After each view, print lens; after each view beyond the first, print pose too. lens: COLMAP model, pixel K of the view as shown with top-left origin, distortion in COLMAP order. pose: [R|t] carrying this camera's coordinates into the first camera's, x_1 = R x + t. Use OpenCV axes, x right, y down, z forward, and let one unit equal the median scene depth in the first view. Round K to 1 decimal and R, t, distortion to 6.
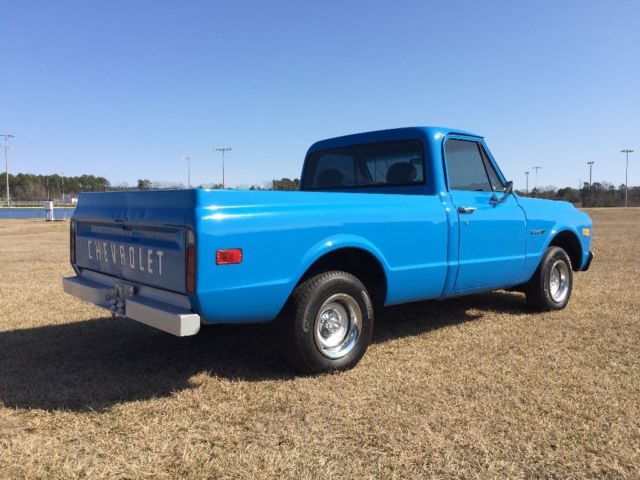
lens RADIAL K [[556.0, 0, 320.0], [0, 556.0, 240.0], [0, 0, 1]] dist [0.101564, -0.134866]
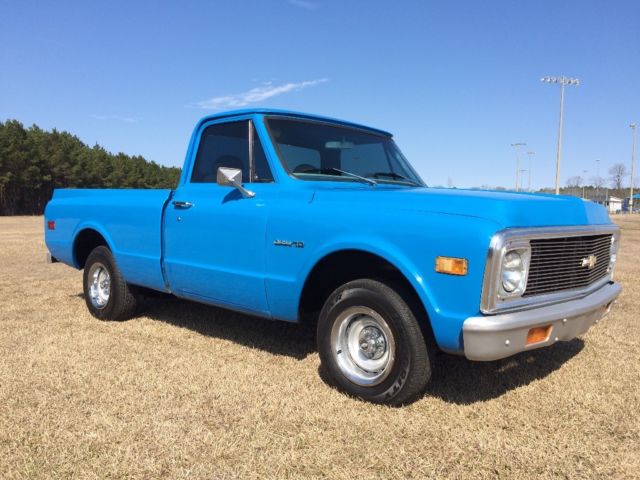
lens RADIAL K [[556.0, 0, 320.0], [0, 556.0, 240.0], [0, 0, 1]] dist [0.101564, -0.134866]
pose [[0.097225, 0.066253, -0.993055, 1.211906], [-0.084096, 0.994760, 0.058134, -0.069408], [0.991703, 0.077860, 0.102287, 1.141277]]
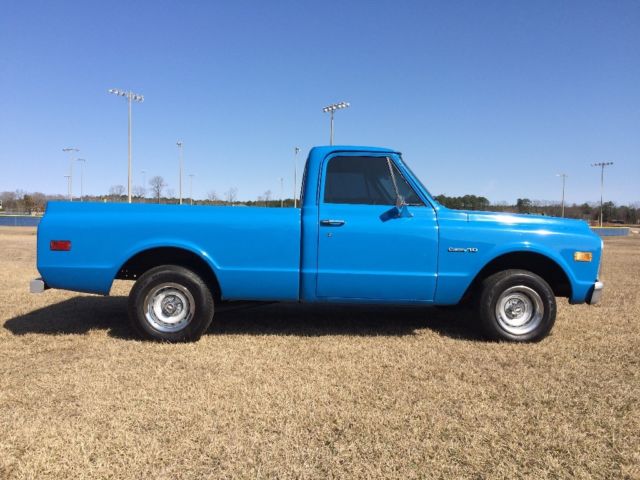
lens RADIAL K [[556.0, 0, 320.0], [0, 556.0, 240.0], [0, 0, 1]] dist [0.101564, -0.134866]
pose [[0.776204, 0.036754, -0.629410, 0.912247], [-0.058070, 0.998224, -0.013323, -0.005431], [0.627802, 0.046891, 0.776959, 0.164455]]
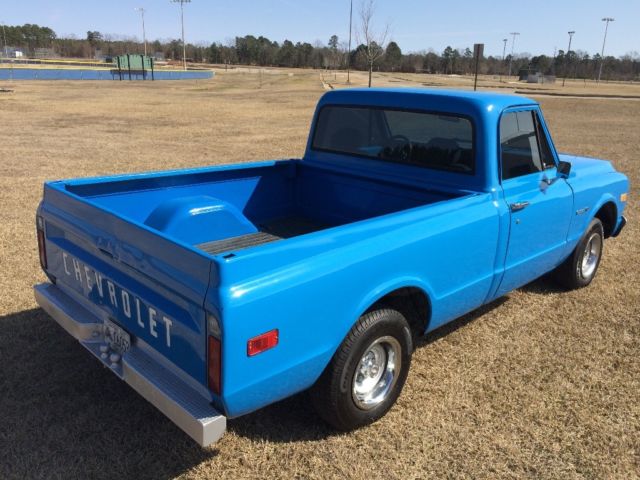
lens RADIAL K [[556.0, 0, 320.0], [0, 556.0, 240.0], [0, 0, 1]] dist [0.101564, -0.134866]
pose [[0.997789, 0.012328, 0.065303, -0.091193], [-0.027550, 0.970959, 0.237653, -0.196850], [-0.060477, -0.238927, 0.969152, 0.188121]]
